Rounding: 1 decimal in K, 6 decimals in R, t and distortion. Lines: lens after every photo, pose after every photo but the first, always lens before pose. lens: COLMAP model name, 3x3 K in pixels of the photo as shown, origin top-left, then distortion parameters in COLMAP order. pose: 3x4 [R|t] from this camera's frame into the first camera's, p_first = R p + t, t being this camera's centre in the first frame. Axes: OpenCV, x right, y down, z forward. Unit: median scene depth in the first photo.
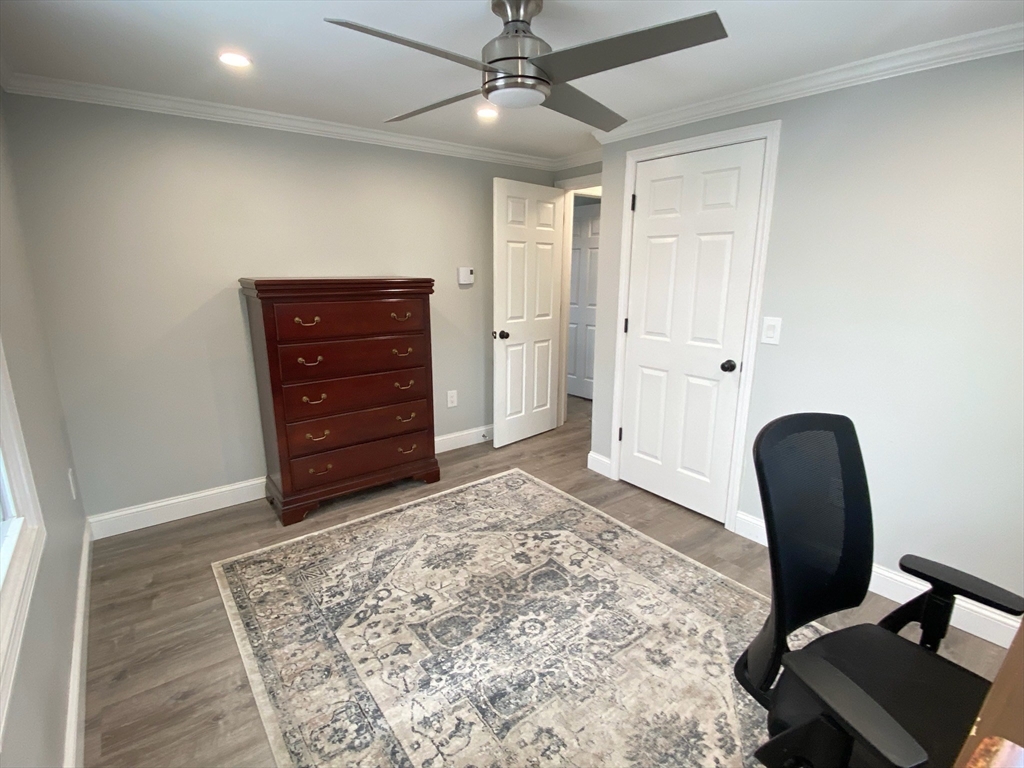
lens RADIAL K [[478.0, 0, 509.5], [0, 478.0, 381.1], [0, 0, 1]] dist [0.032957, -0.030694]
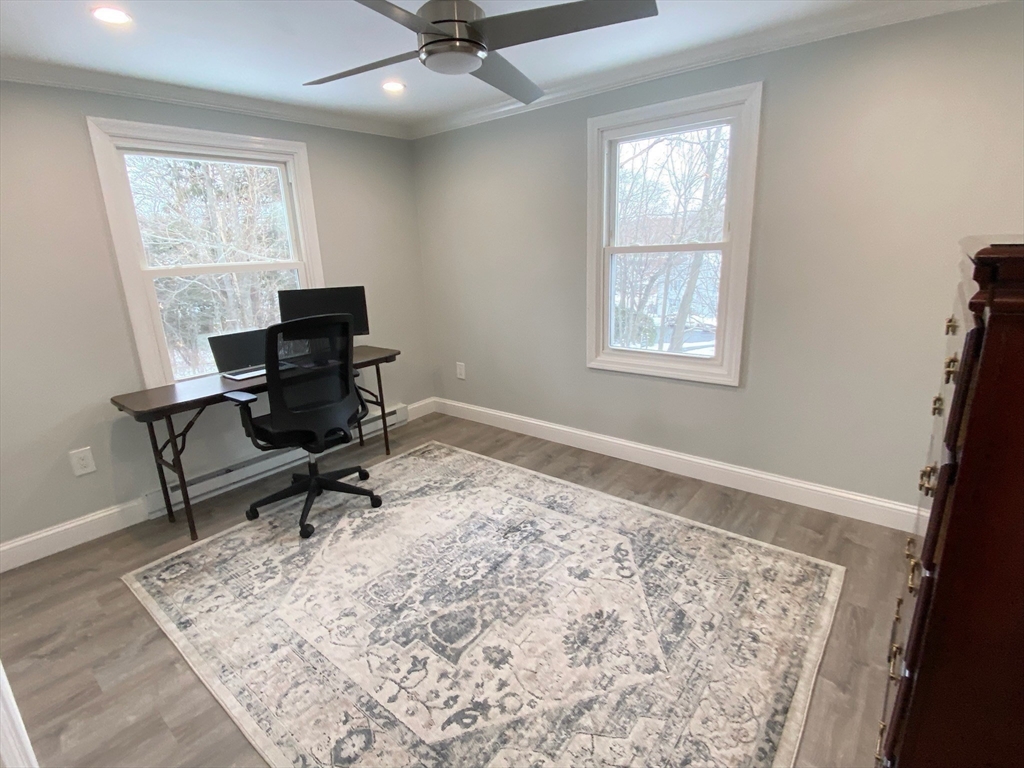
lens RADIAL K [[478.0, 0, 509.5], [0, 478.0, 381.1], [0, 0, 1]] dist [0.032957, -0.030694]
pose [[-0.968762, 0.103851, -0.225199, 0.135843], [-0.019577, 0.873233, 0.486910, -0.348504], [0.247217, 0.476109, -0.843922, 1.537313]]
